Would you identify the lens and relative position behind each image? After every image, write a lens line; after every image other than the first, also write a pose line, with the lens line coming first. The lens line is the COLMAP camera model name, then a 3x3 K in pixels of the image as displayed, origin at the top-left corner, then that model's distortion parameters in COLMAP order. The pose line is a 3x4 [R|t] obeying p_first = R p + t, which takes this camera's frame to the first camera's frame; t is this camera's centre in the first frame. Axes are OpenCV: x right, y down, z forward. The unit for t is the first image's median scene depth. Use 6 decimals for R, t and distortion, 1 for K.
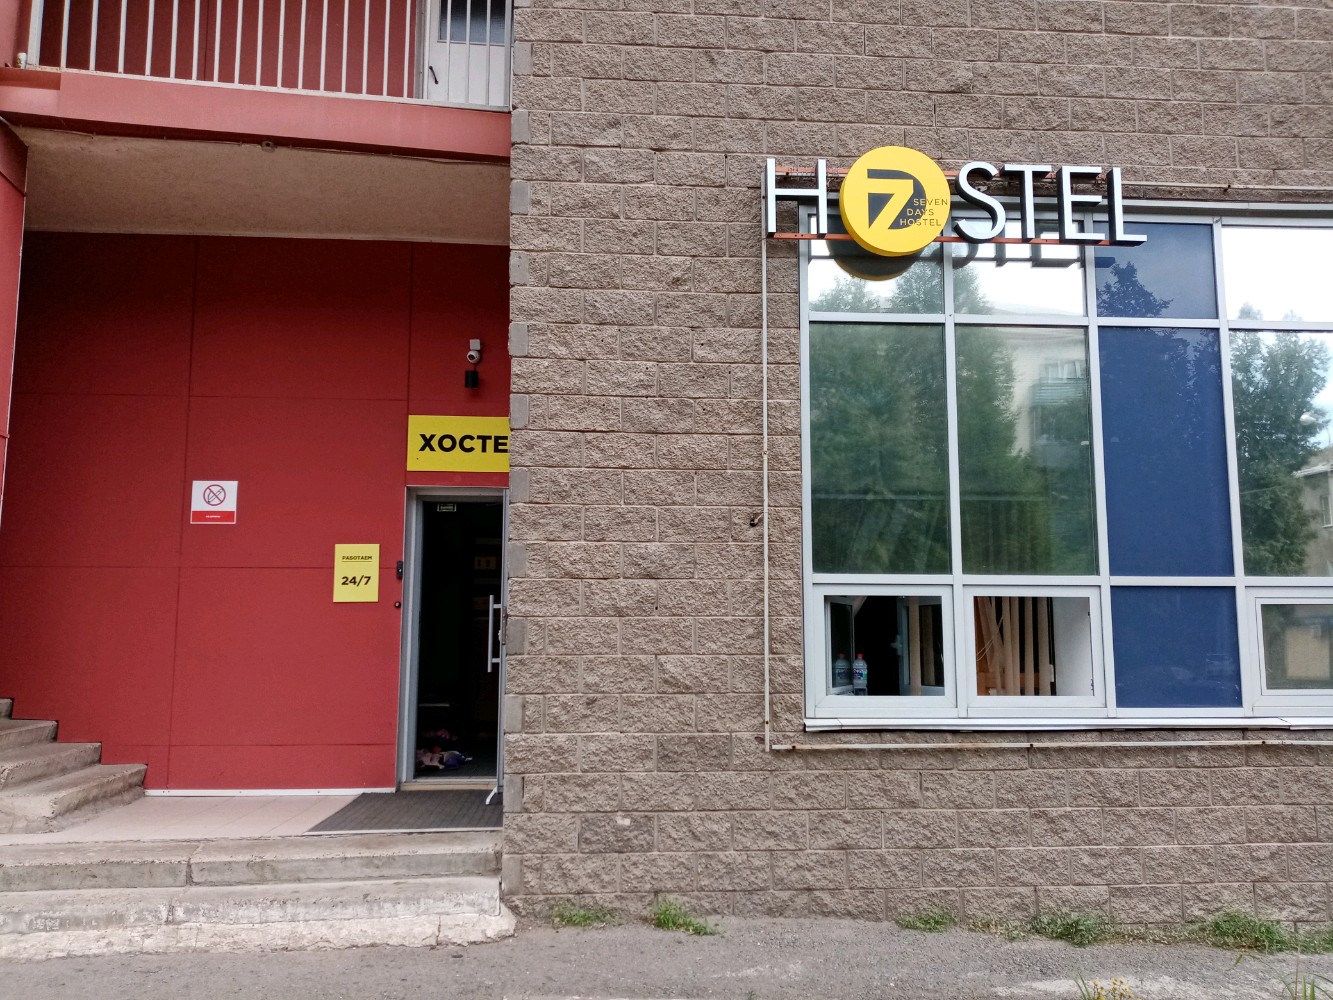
lens RADIAL K [[1023.9, 0, 667.6], [0, 1023.9, 499.6], [0, 0, 1]] dist [0.003737, -0.019802]
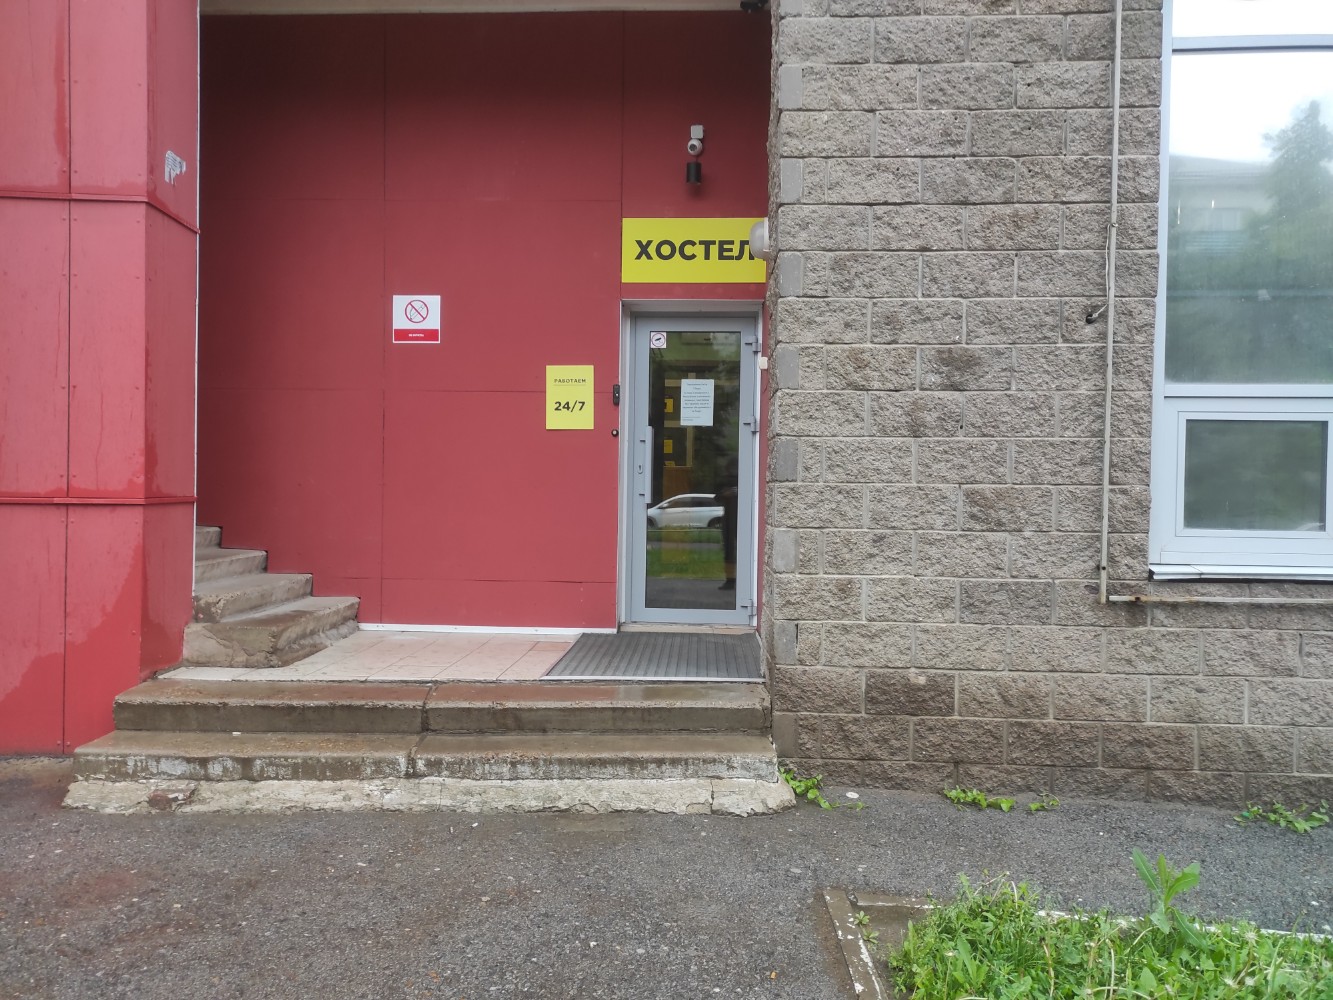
lens RADIAL K [[968.3, 0, 668.9], [0, 968.3, 497.0], [0, 0, 1]] dist [0.021317, -0.030745]
pose [[0.991441, 0.012370, -0.129972, -0.140215], [0.006042, 0.990088, 0.140320, 0.052637], [0.130419, -0.139904, 0.981538, 0.210983]]
